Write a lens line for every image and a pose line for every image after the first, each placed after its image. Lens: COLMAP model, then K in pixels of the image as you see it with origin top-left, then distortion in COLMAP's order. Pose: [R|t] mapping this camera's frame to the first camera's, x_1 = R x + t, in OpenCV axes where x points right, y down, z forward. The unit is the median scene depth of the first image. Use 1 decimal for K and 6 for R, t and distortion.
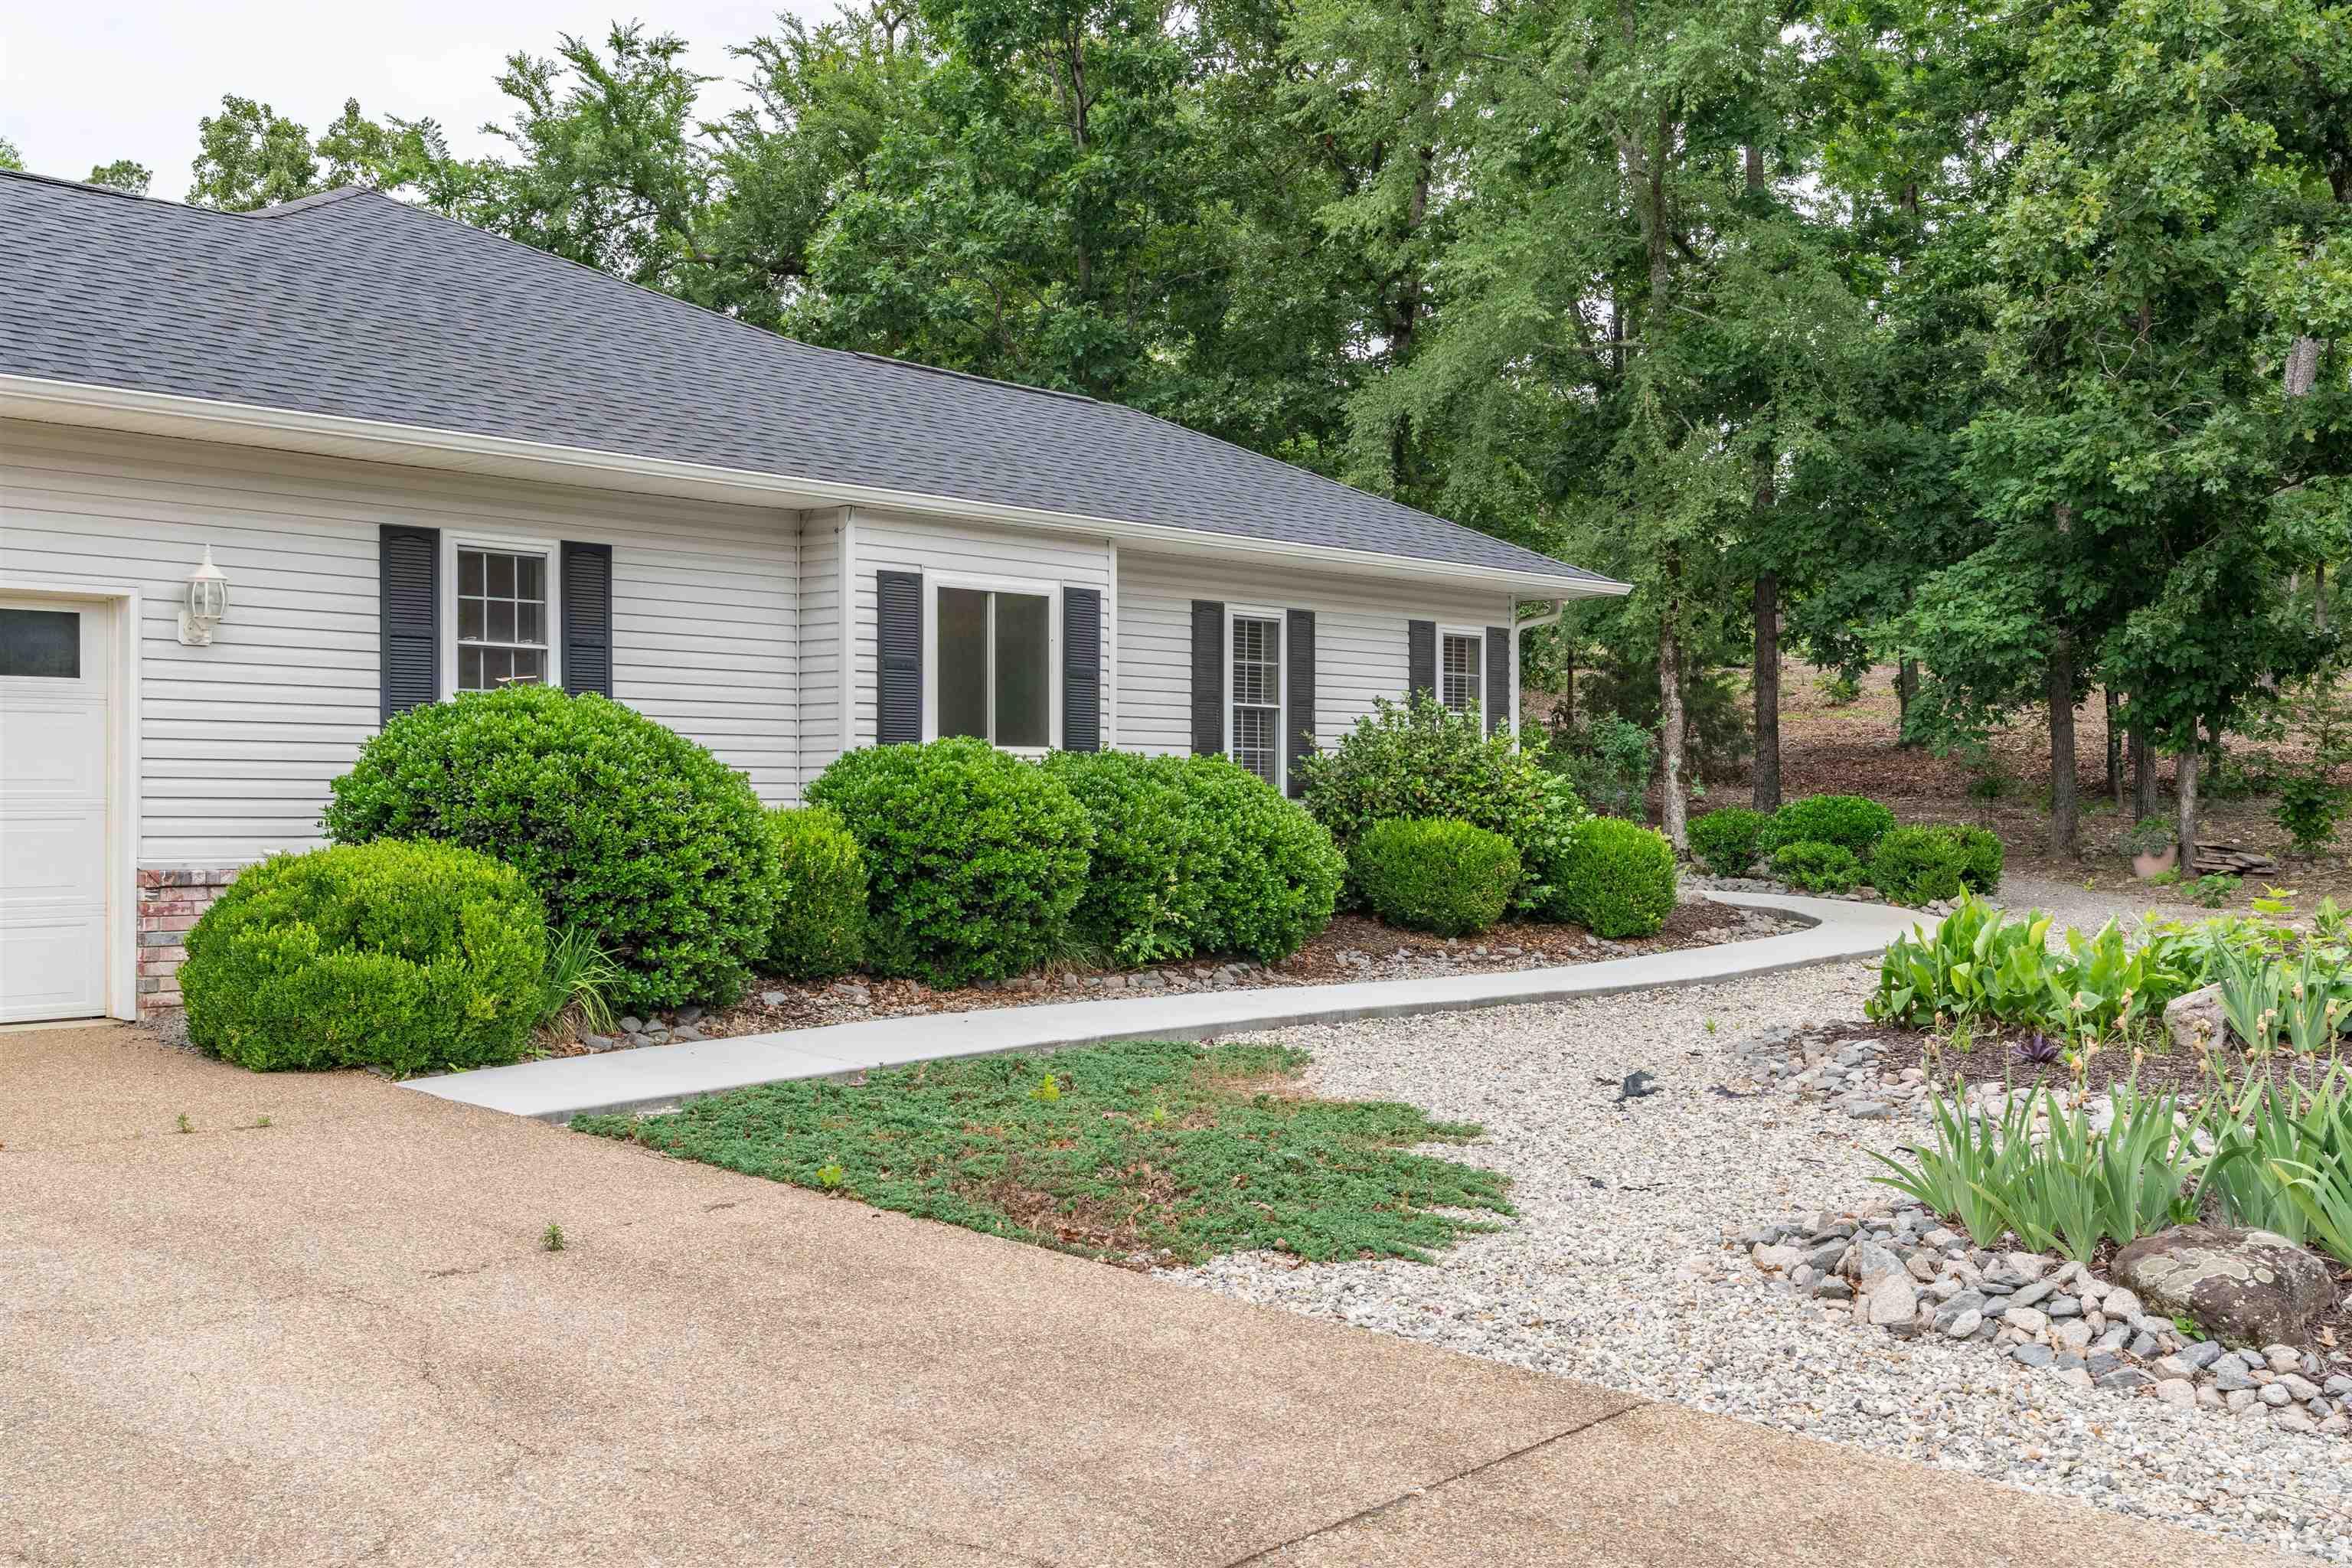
lens RADIAL K [[2278.5, 0, 1174.5], [0, 2278.5, 787.8], [0, 0, 1]] dist [0.010326, 0.000000]
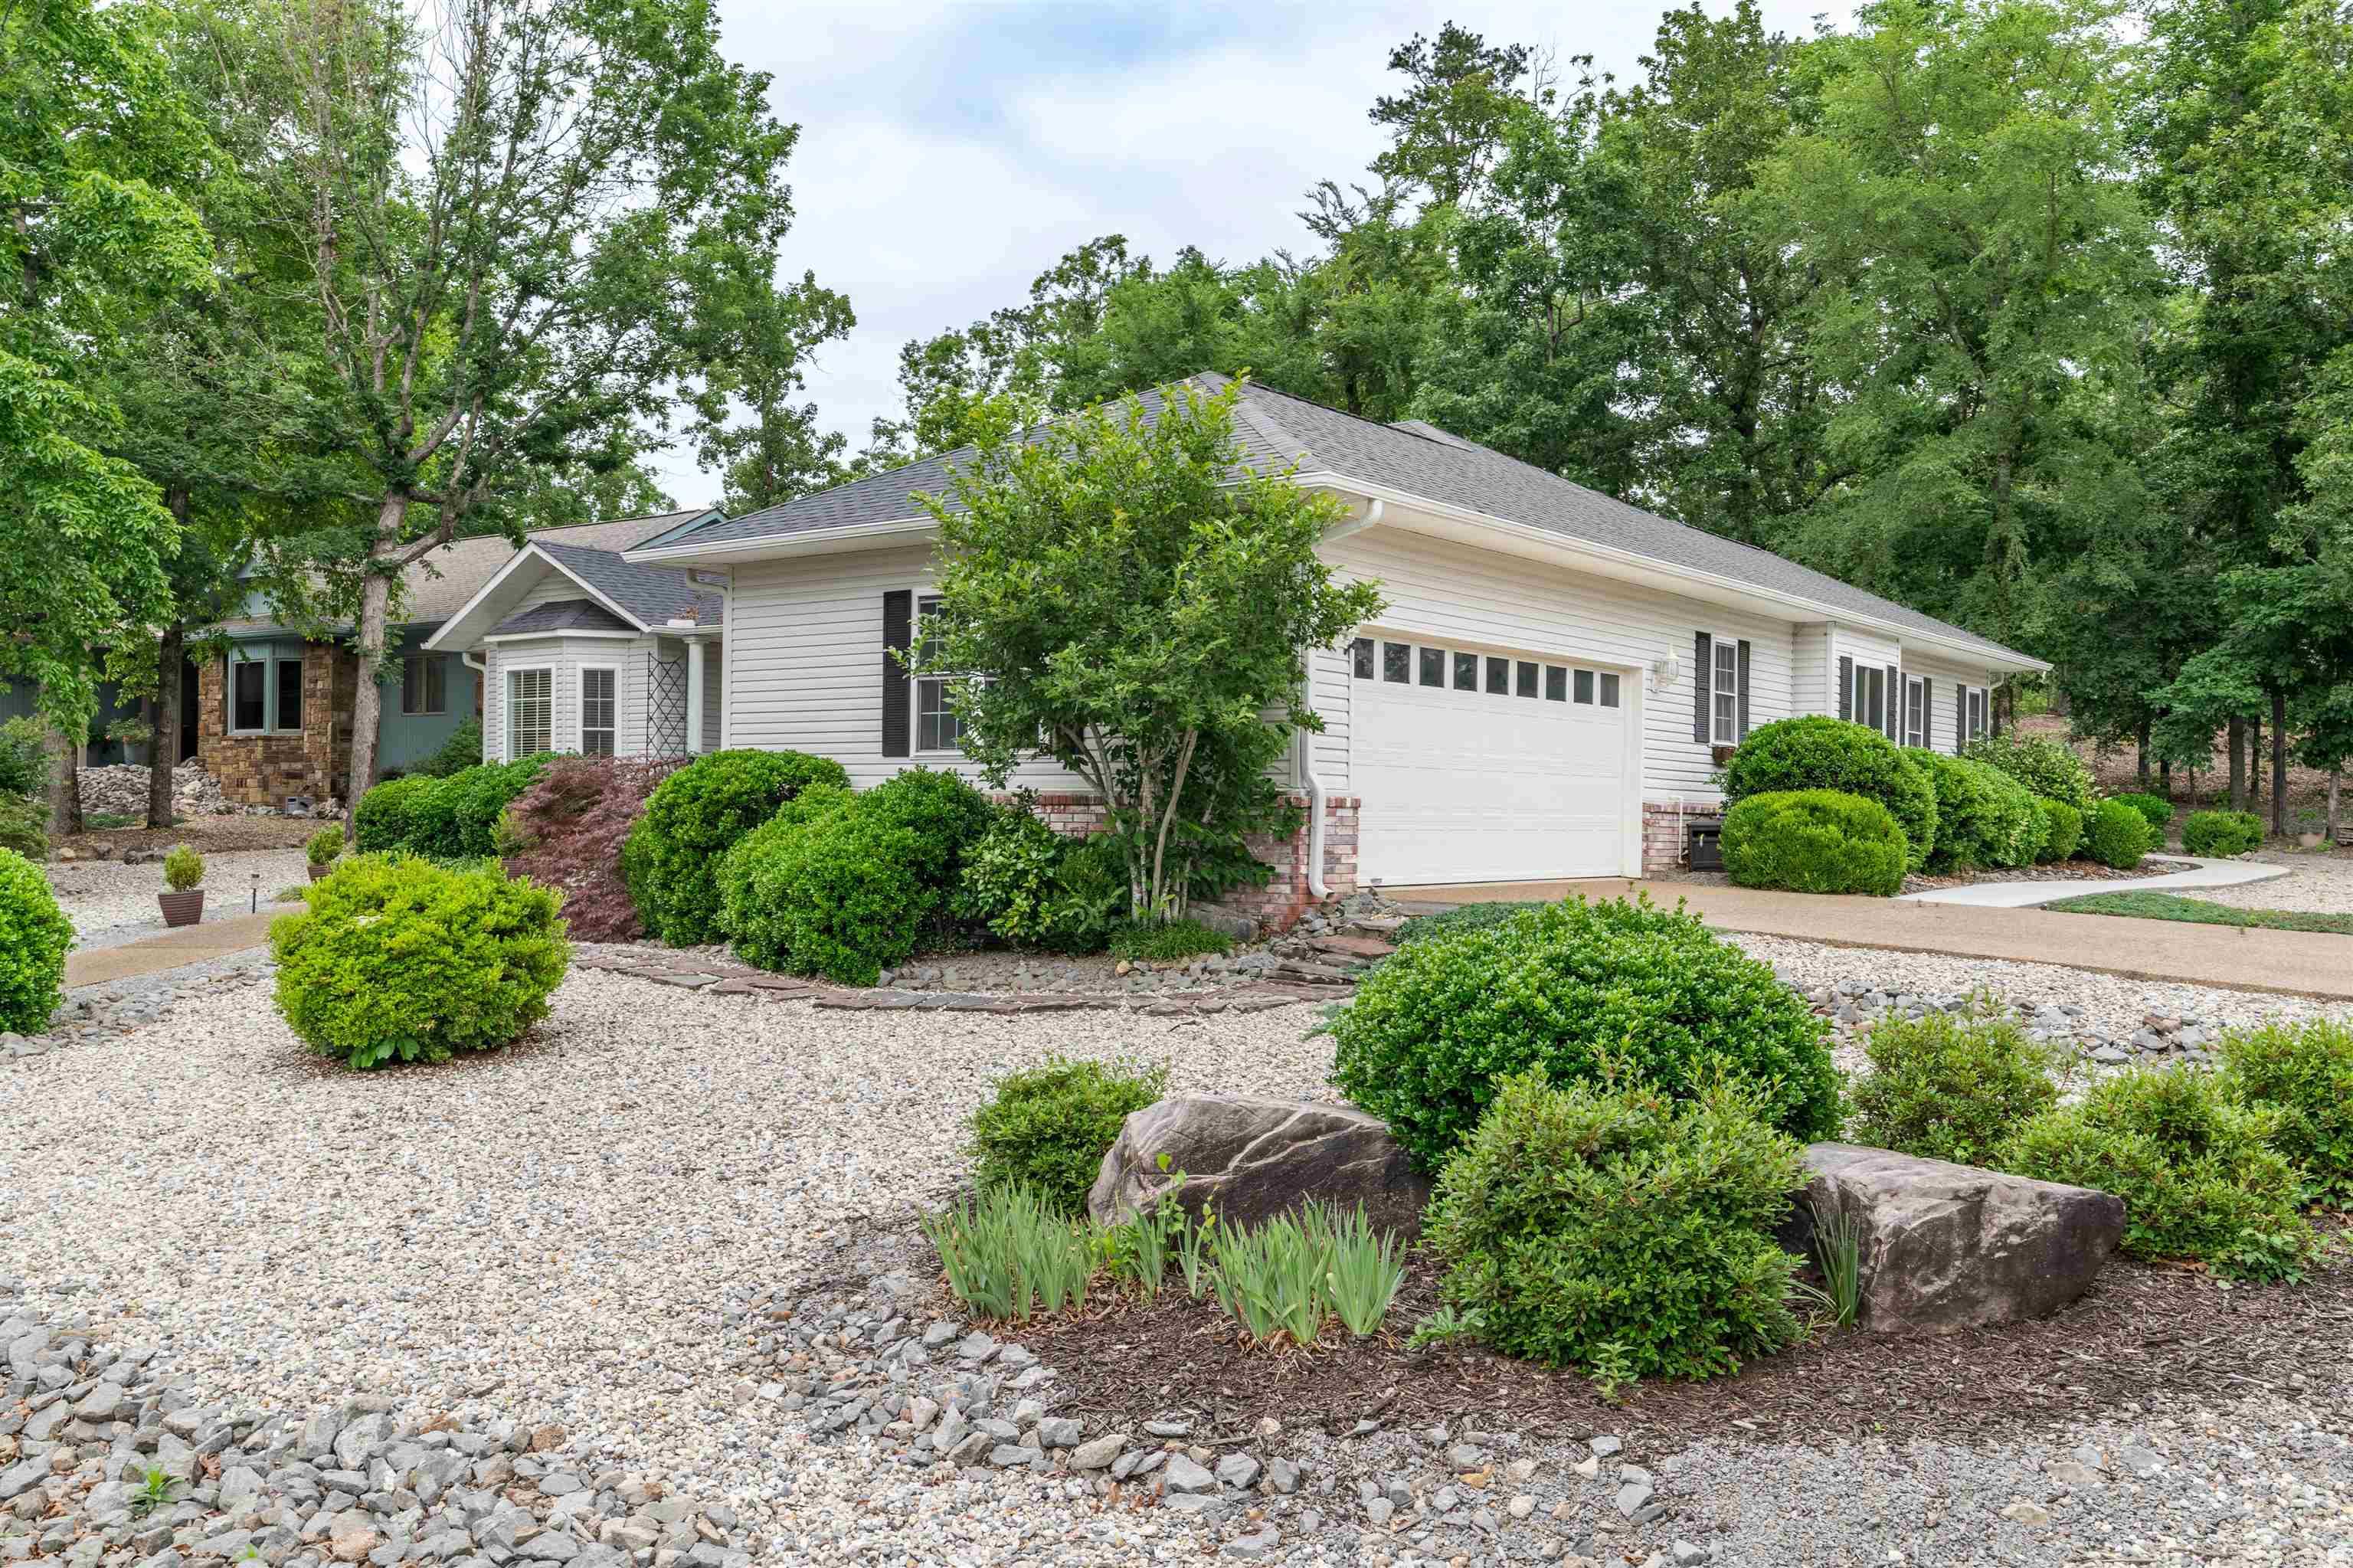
lens RADIAL K [[1939.8, 0, 1177.8], [0, 1939.8, 788.9], [0, 0, 1]] dist [-0.008605, -0.003020]
pose [[0.997075, 0.015460, 0.074856, -0.554620], [-0.014844, 0.999851, -0.008777, 0.024738], [-0.074981, 0.007641, 0.997156, -0.373616]]
